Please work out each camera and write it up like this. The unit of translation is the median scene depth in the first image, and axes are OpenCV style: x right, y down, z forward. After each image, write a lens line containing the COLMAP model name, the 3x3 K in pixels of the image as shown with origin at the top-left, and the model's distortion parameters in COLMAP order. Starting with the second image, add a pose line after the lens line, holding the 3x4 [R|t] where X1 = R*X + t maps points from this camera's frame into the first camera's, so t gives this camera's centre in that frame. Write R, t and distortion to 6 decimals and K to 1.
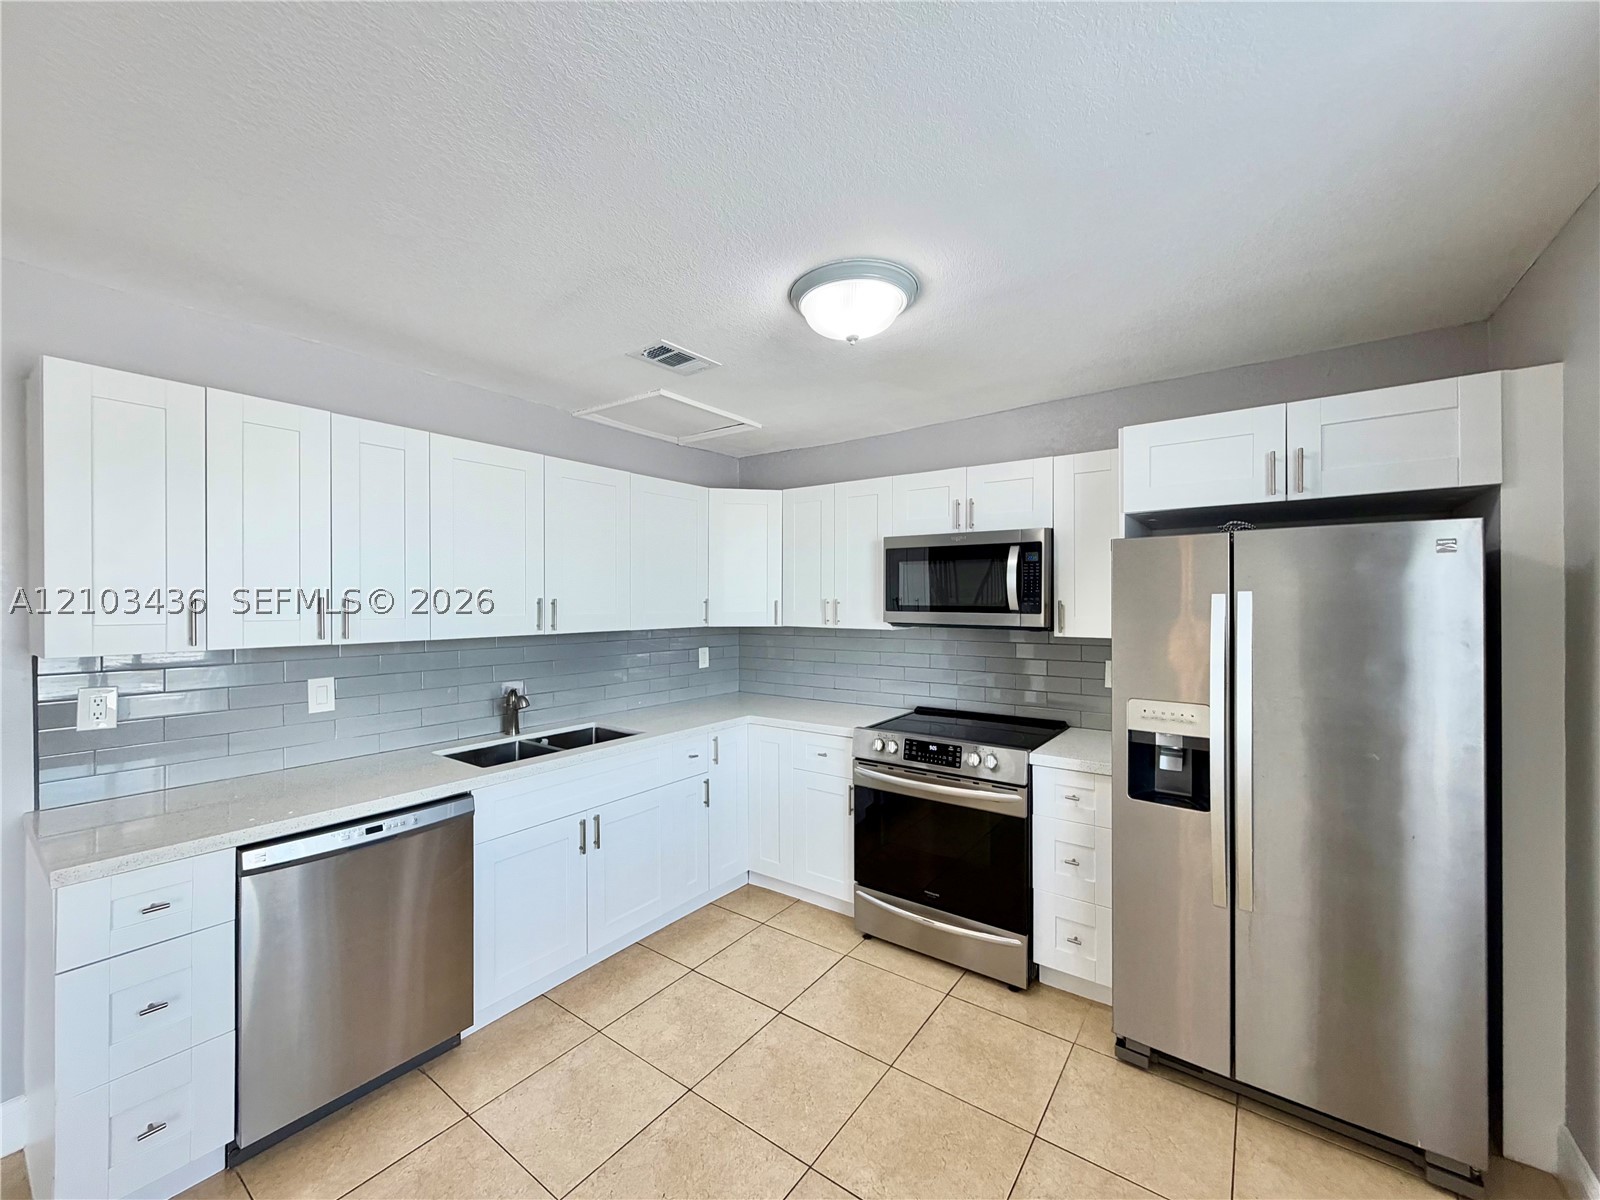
lens RADIAL K [[636.9, 0, 799.4], [0, 636.9, 601.0], [0, 0, 1]] dist [-0.000444, 0.000161]
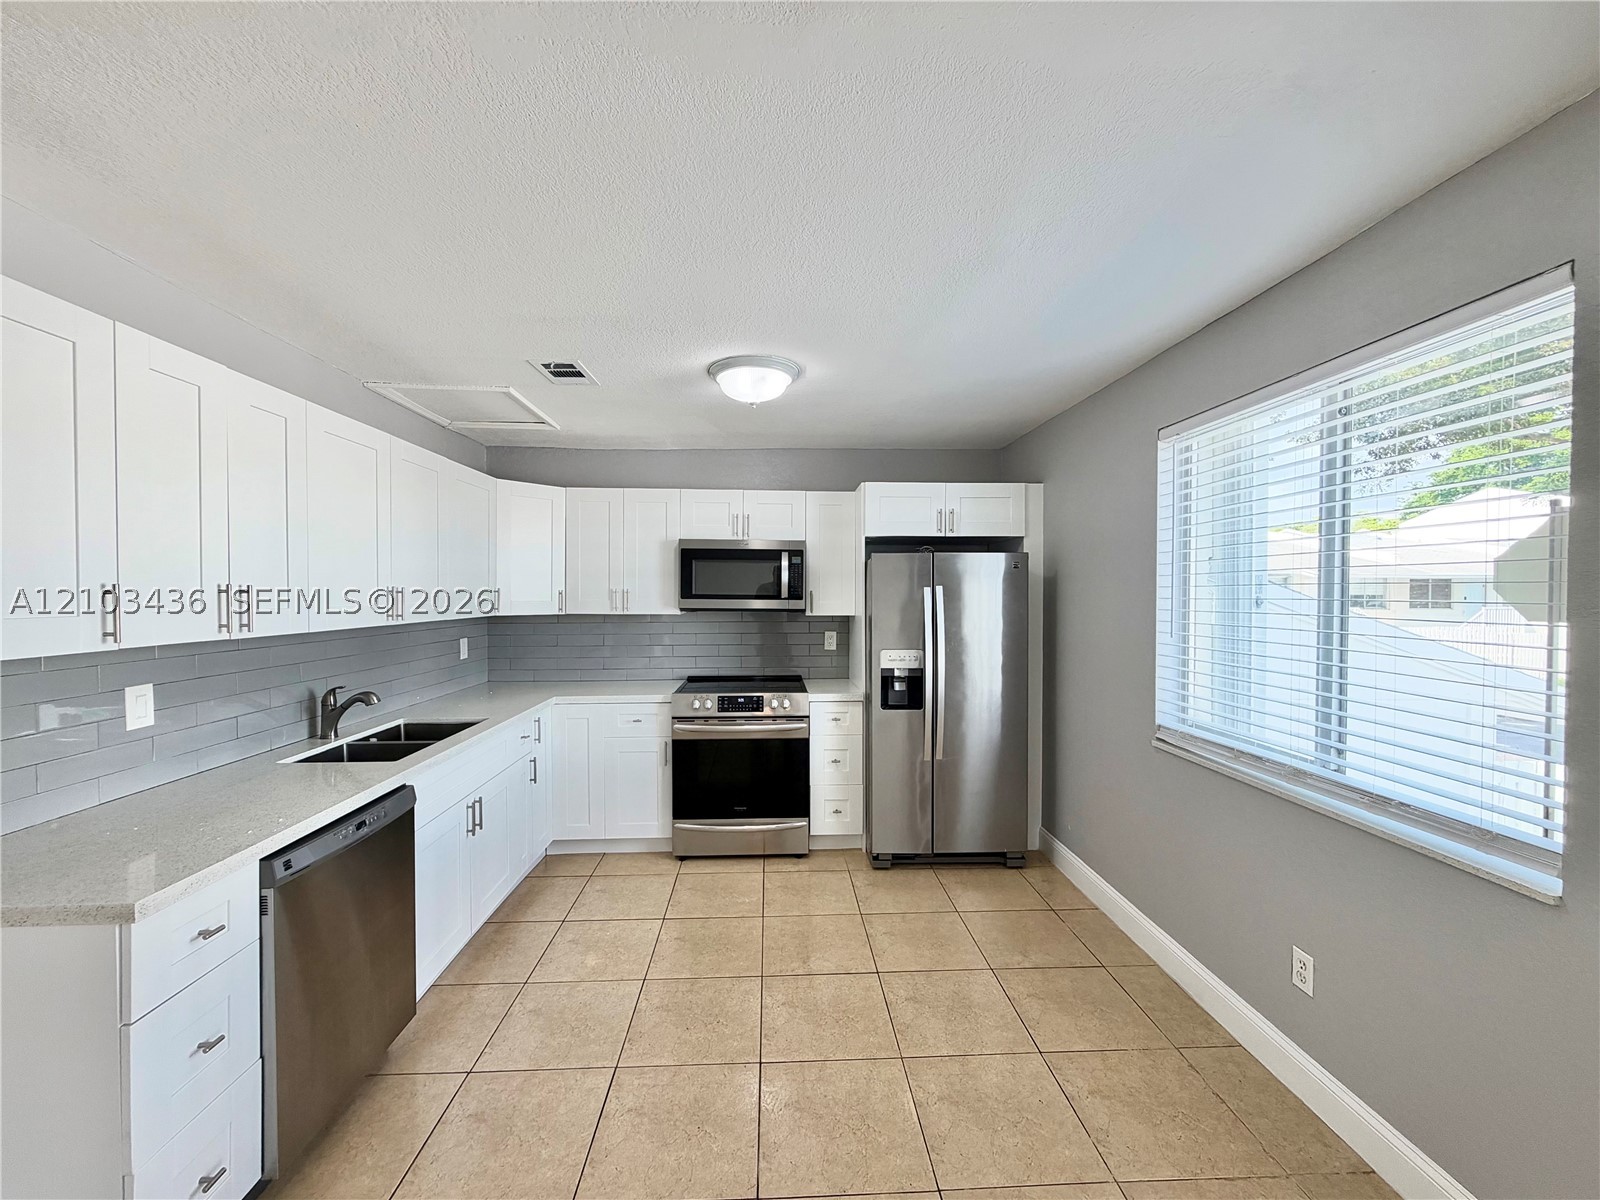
lens RADIAL K [[636.9, 0, 796.6], [0, 636.9, 600.3], [0, 0, 1]] dist [-0.000444, 0.000161]
pose [[0.777960, -0.006229, 0.628283, -0.530451], [-0.001817, 0.999924, 0.012163, 0.003382], [-0.628311, -0.010604, 0.777890, -0.114625]]
